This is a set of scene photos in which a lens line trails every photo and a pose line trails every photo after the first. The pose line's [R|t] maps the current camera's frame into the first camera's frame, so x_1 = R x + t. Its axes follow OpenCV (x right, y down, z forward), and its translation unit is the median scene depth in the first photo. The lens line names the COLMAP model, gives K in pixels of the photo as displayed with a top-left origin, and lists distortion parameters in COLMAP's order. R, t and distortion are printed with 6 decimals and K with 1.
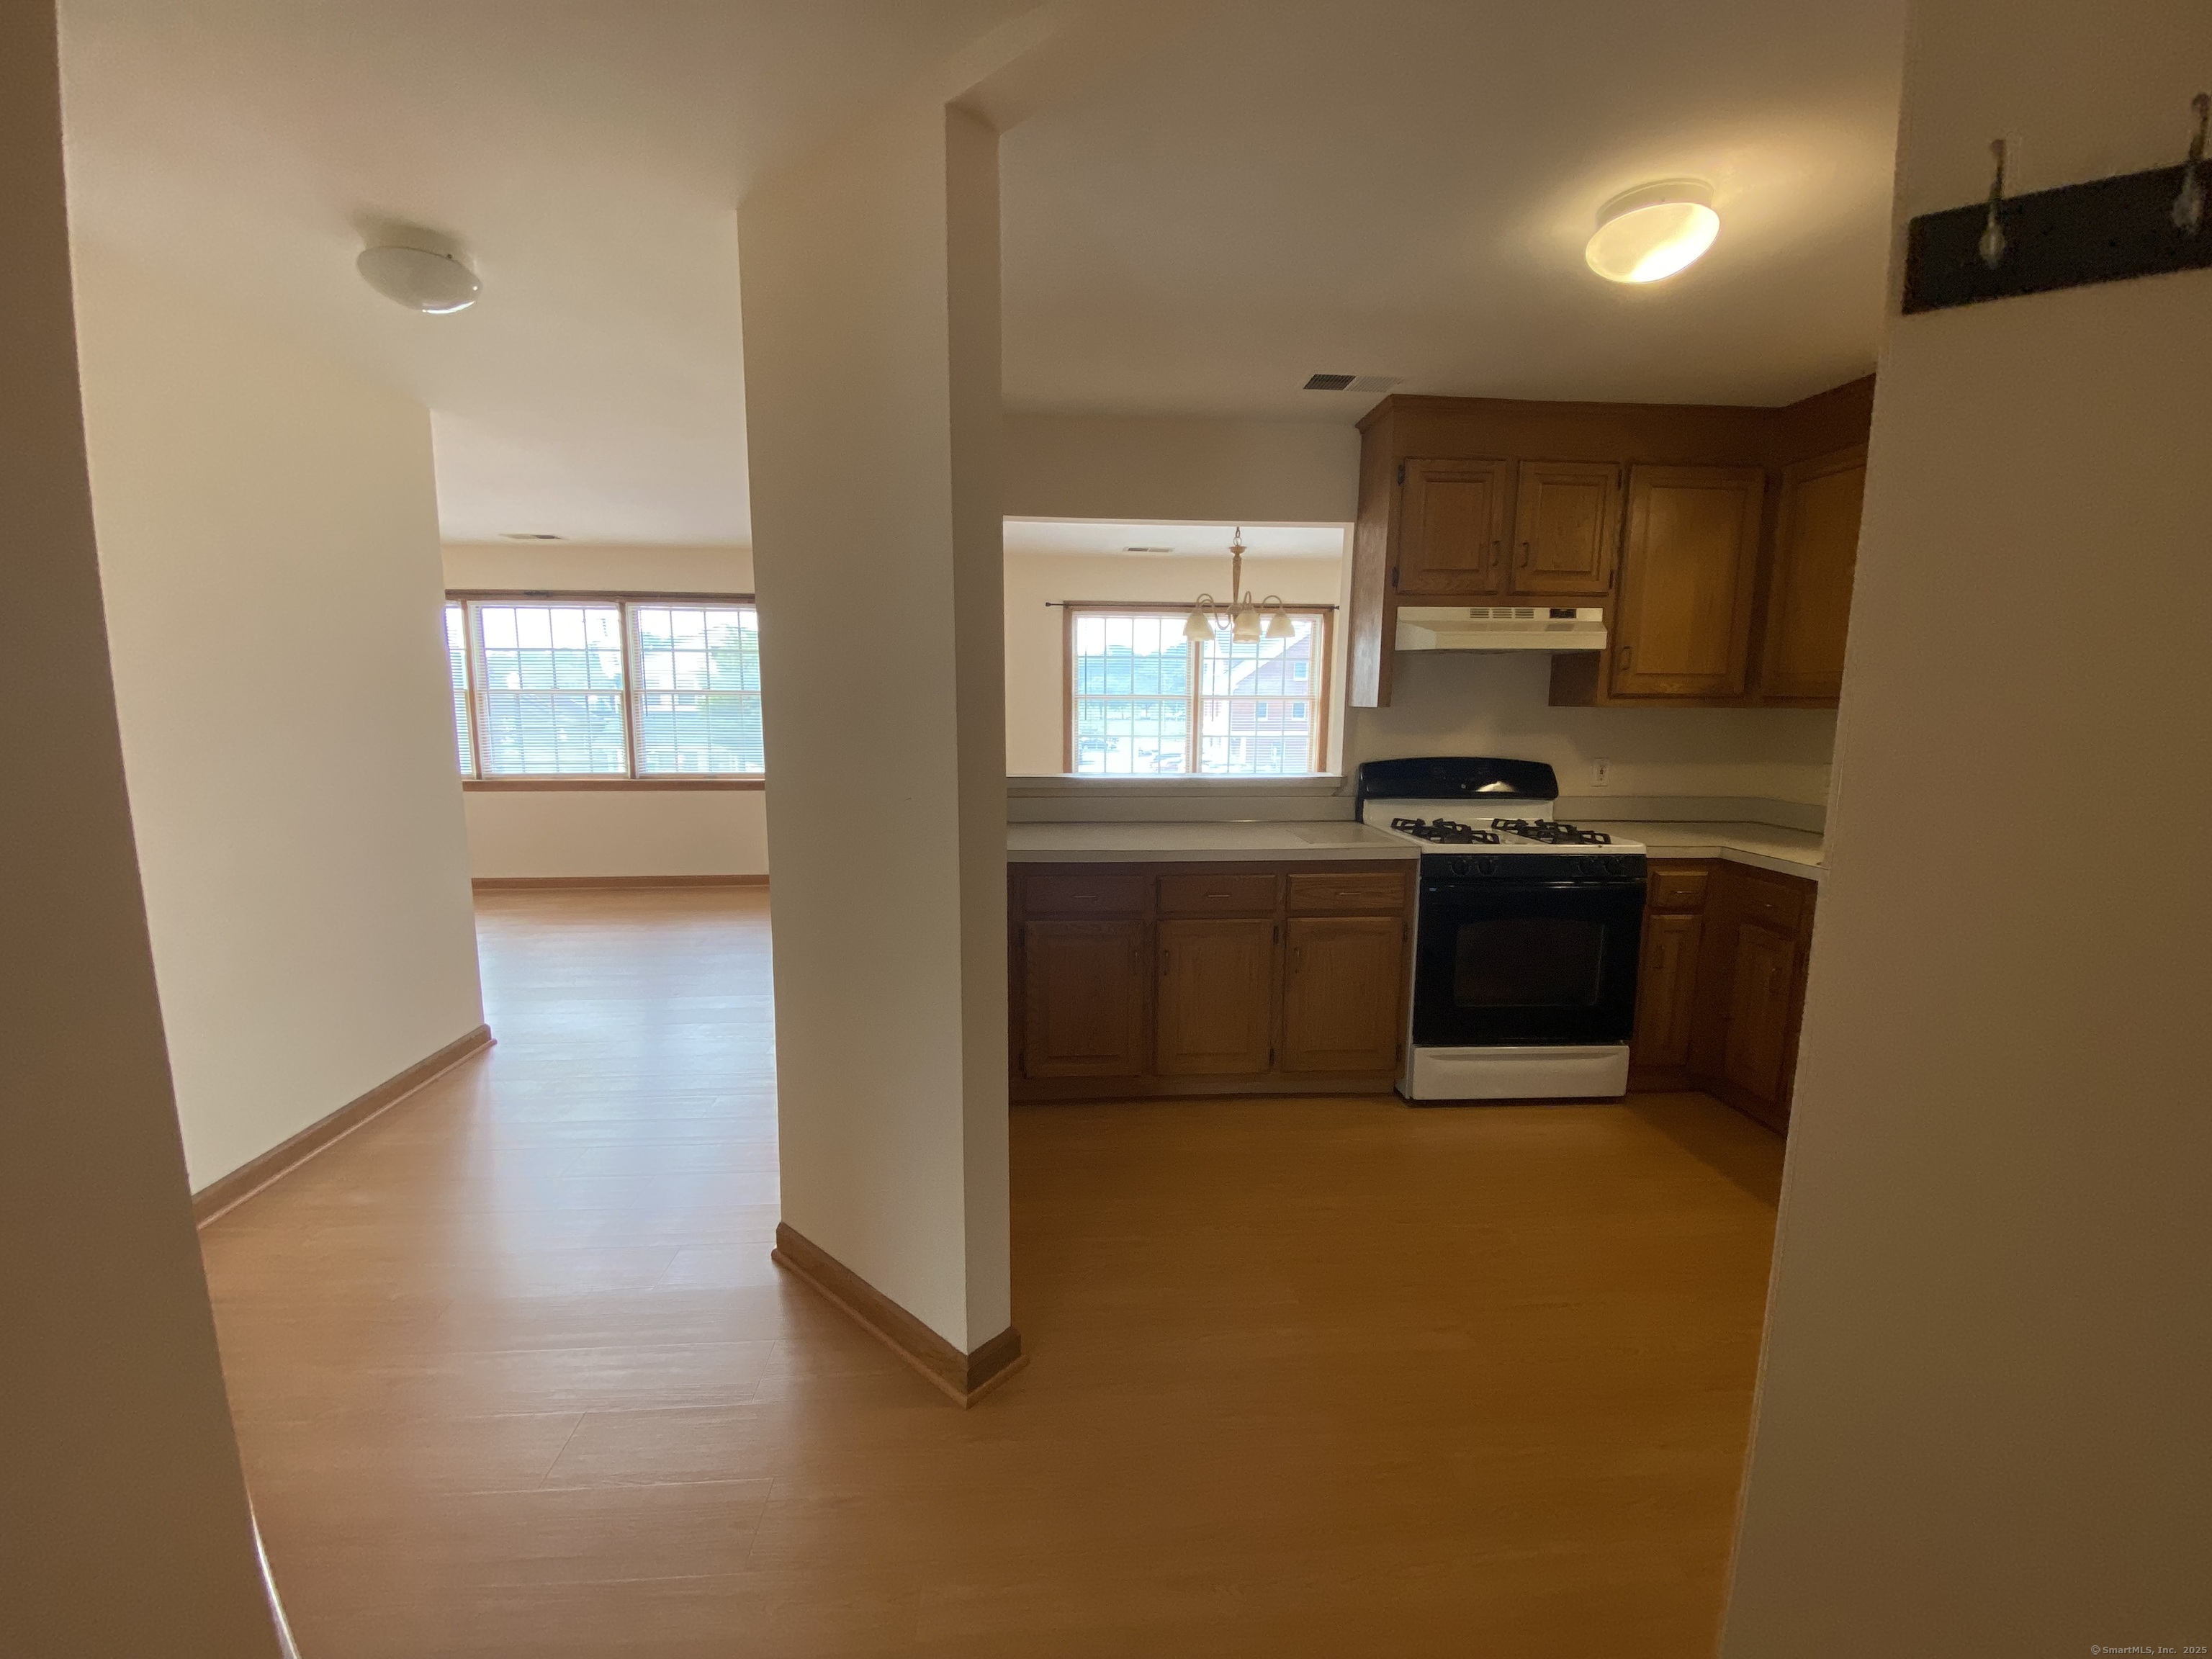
lens RADIAL K [[900.9, 0, 1106.0], [0, 900.9, 829.5], [0, 0, 1]] dist [0.023374, -0.021626]
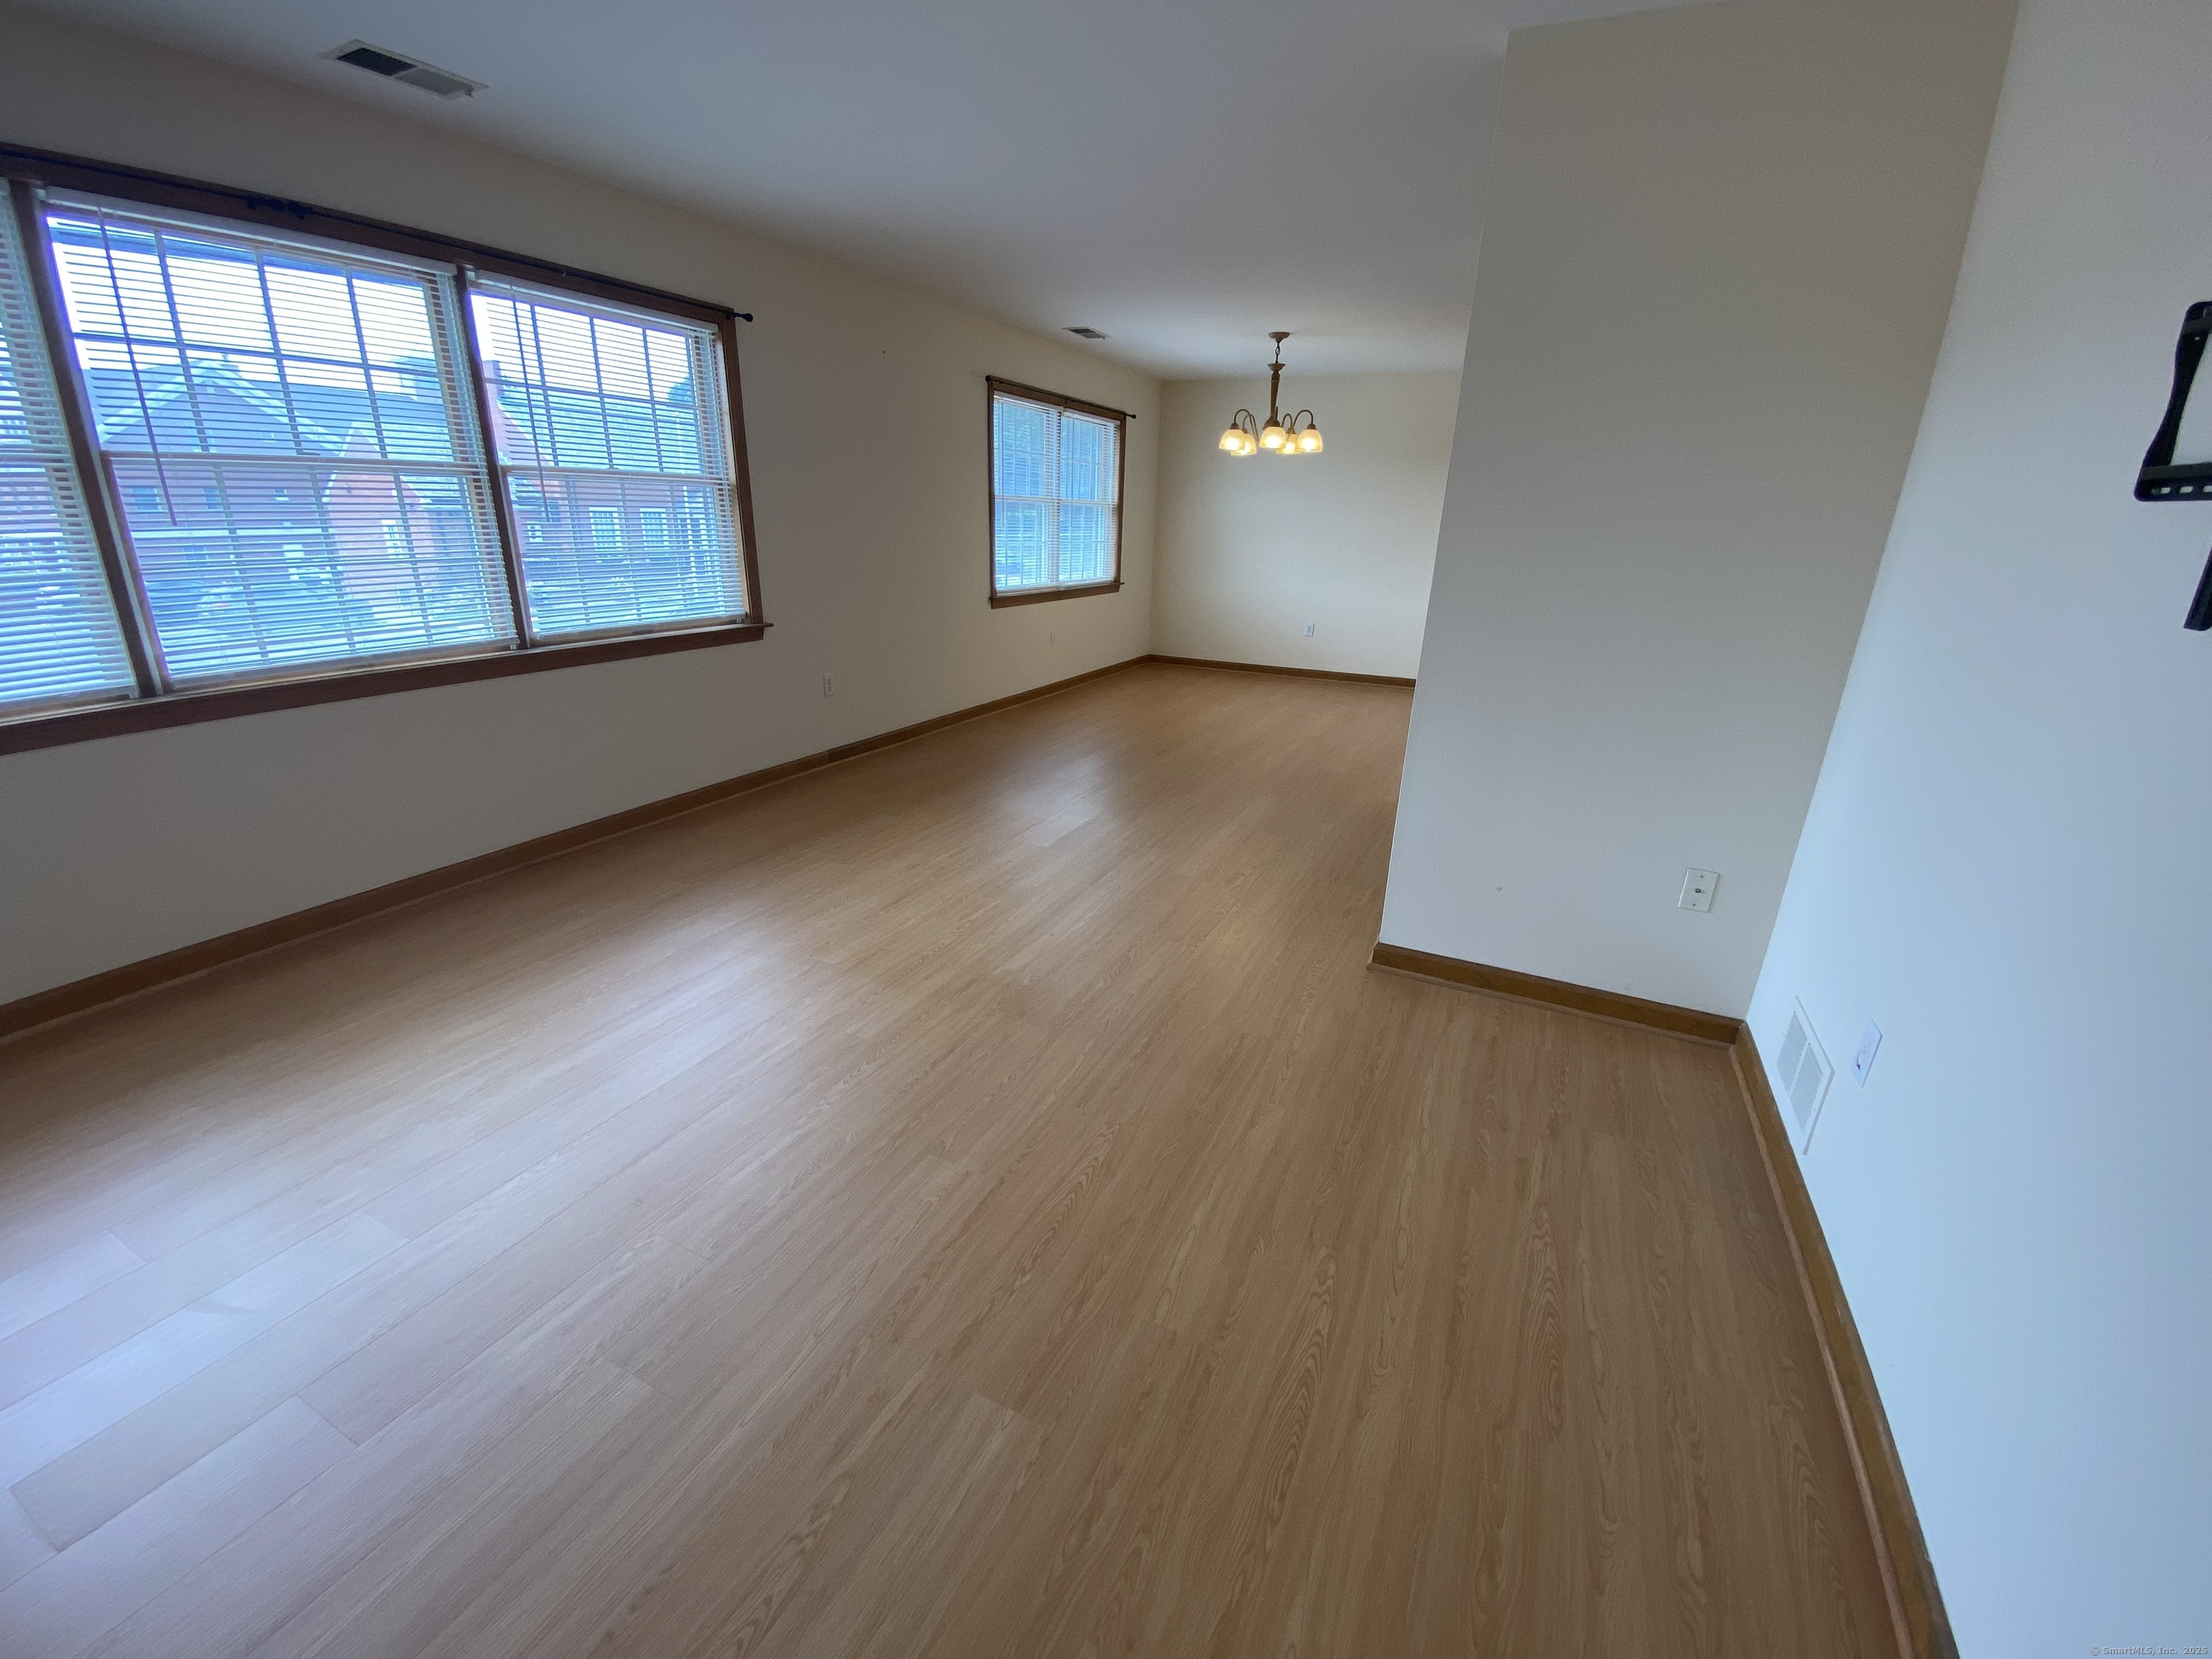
lens RADIAL K [[900.9, 0, 1106.0], [0, 900.9, 829.5], [0, 0, 1]] dist [0.023374, -0.021626]
pose [[0.495640, -0.280945, 0.821834, -1.649106], [0.098470, 0.958314, 0.268214, -0.128741], [-0.862928, -0.052012, 0.502643, 0.926525]]
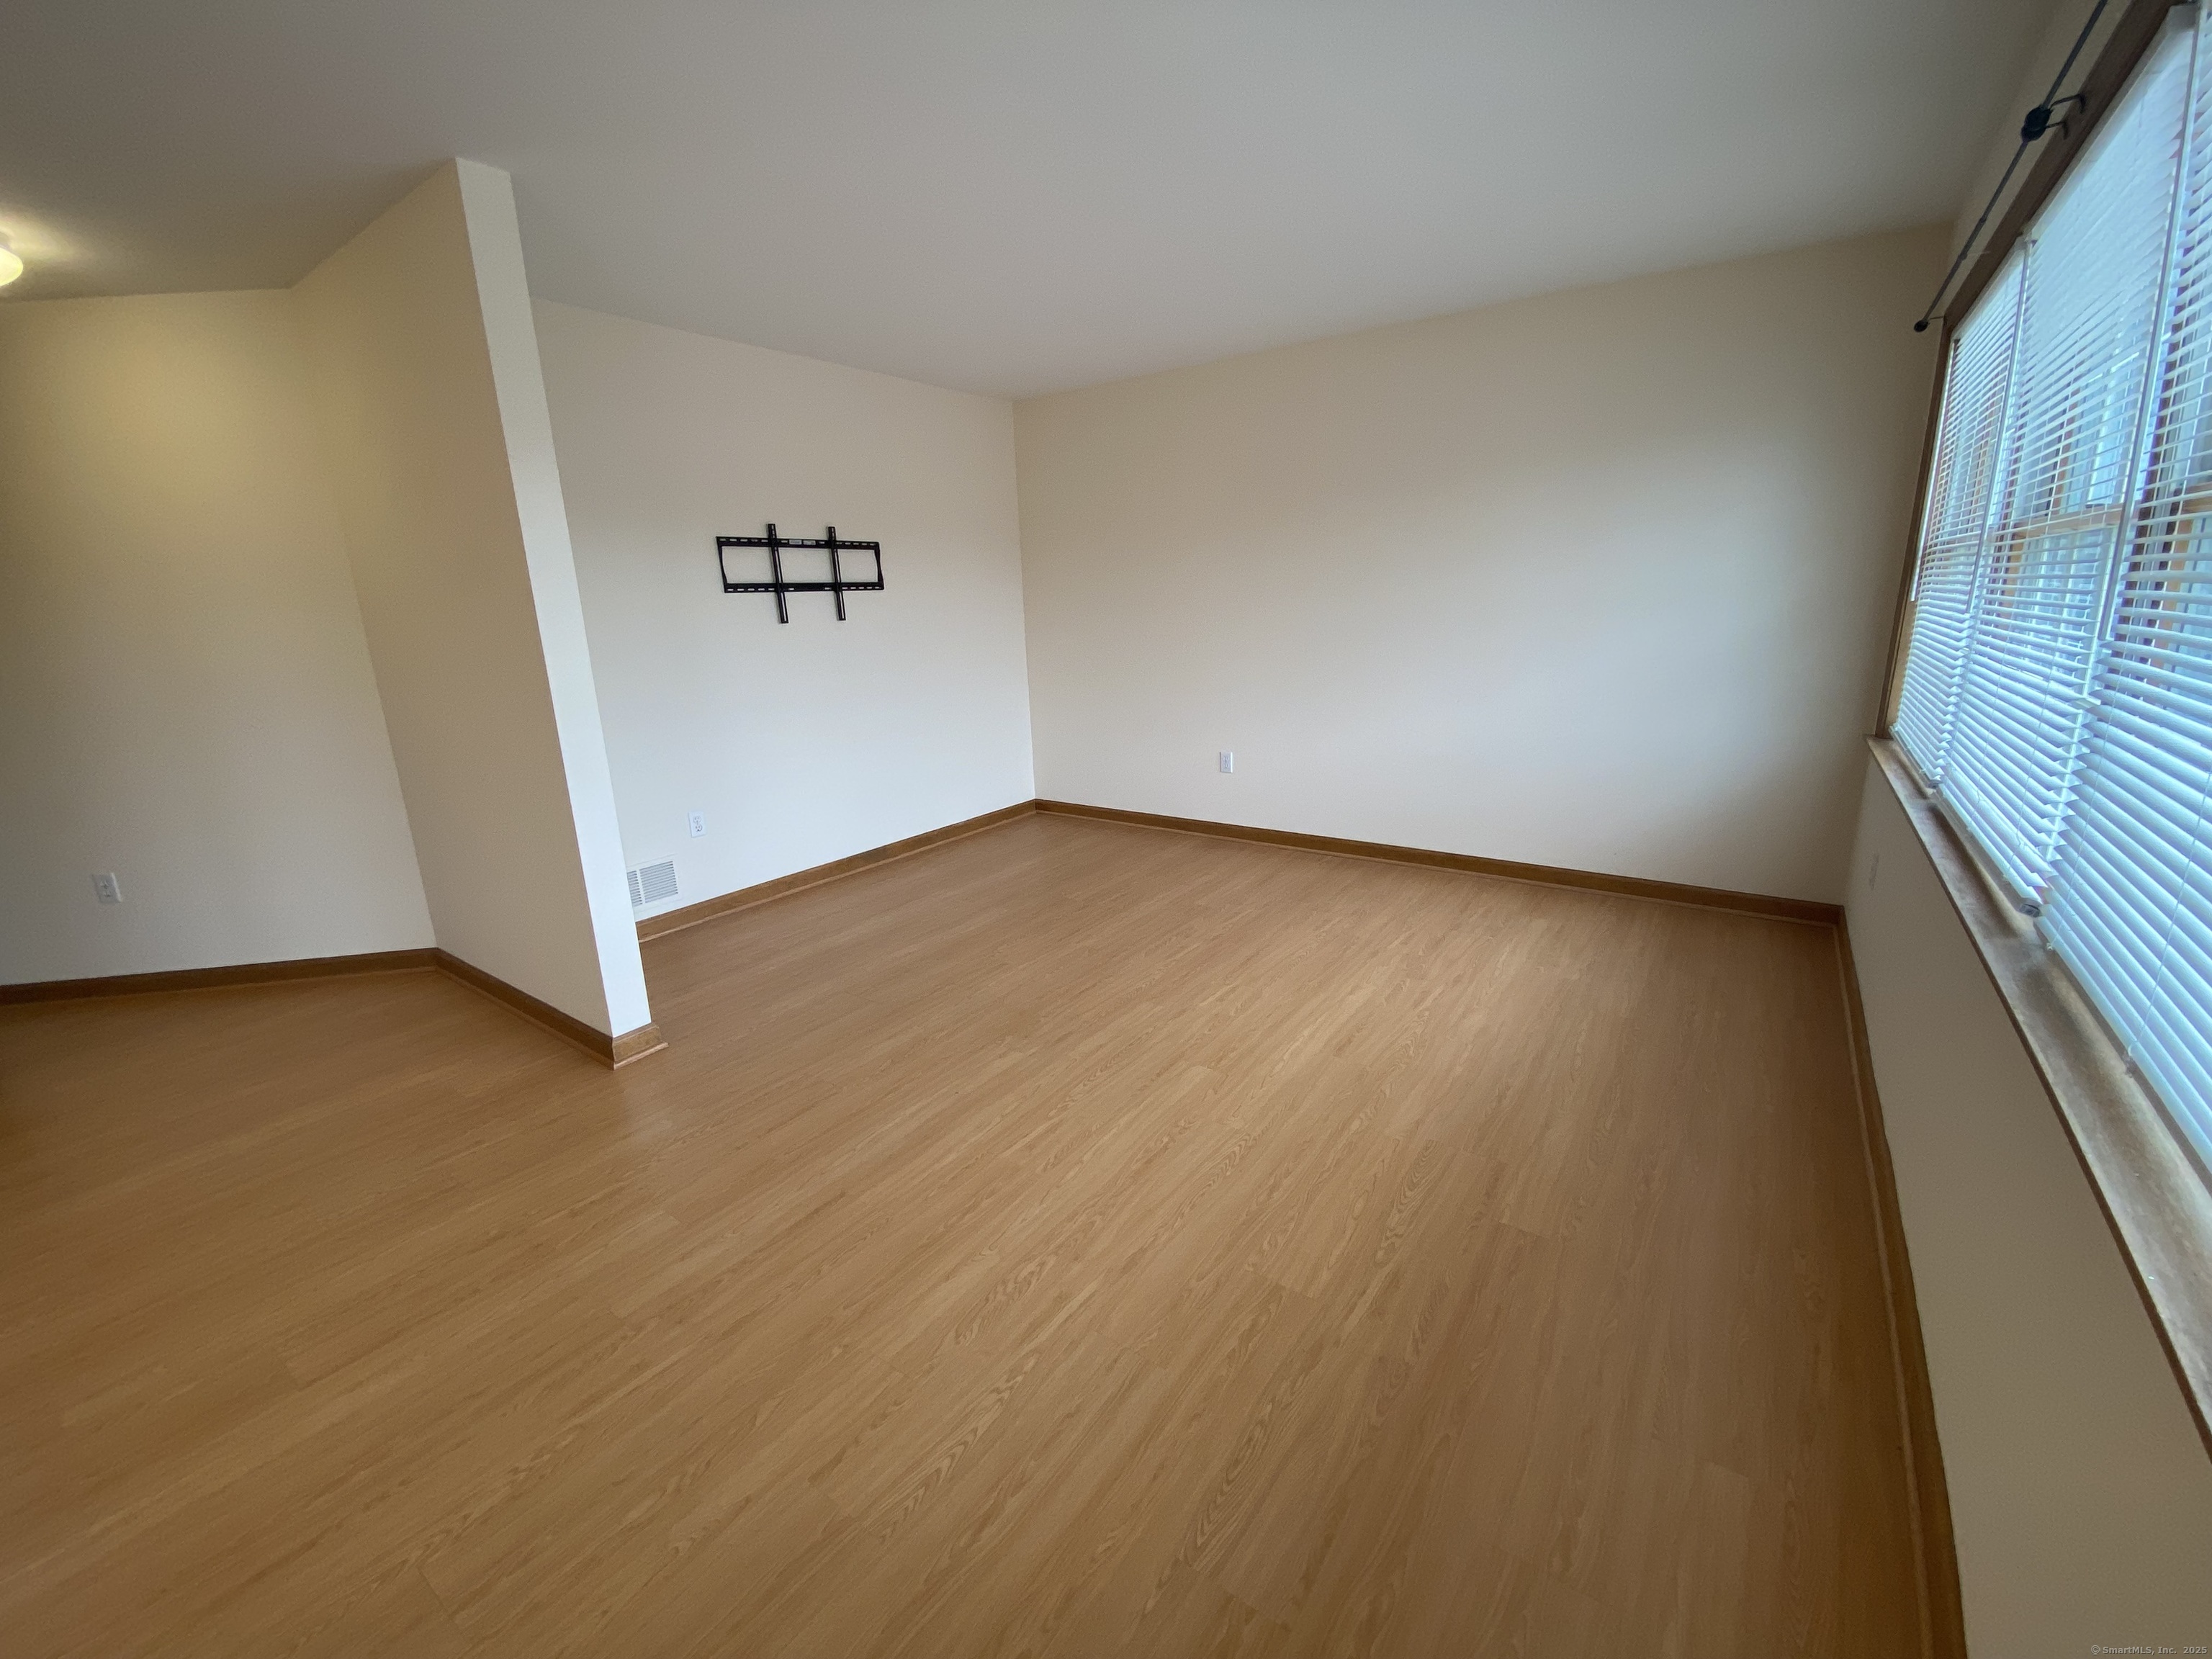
lens RADIAL K [[900.9, 0, 1106.0], [0, 900.9, 829.5], [0, 0, 1]] dist [0.023374, -0.021626]
pose [[-0.632466, 0.207440, -0.746294, -0.489065], [-0.077845, 0.941573, 0.327690, -0.257322], [0.770666, 0.265348, -0.579365, 1.928144]]
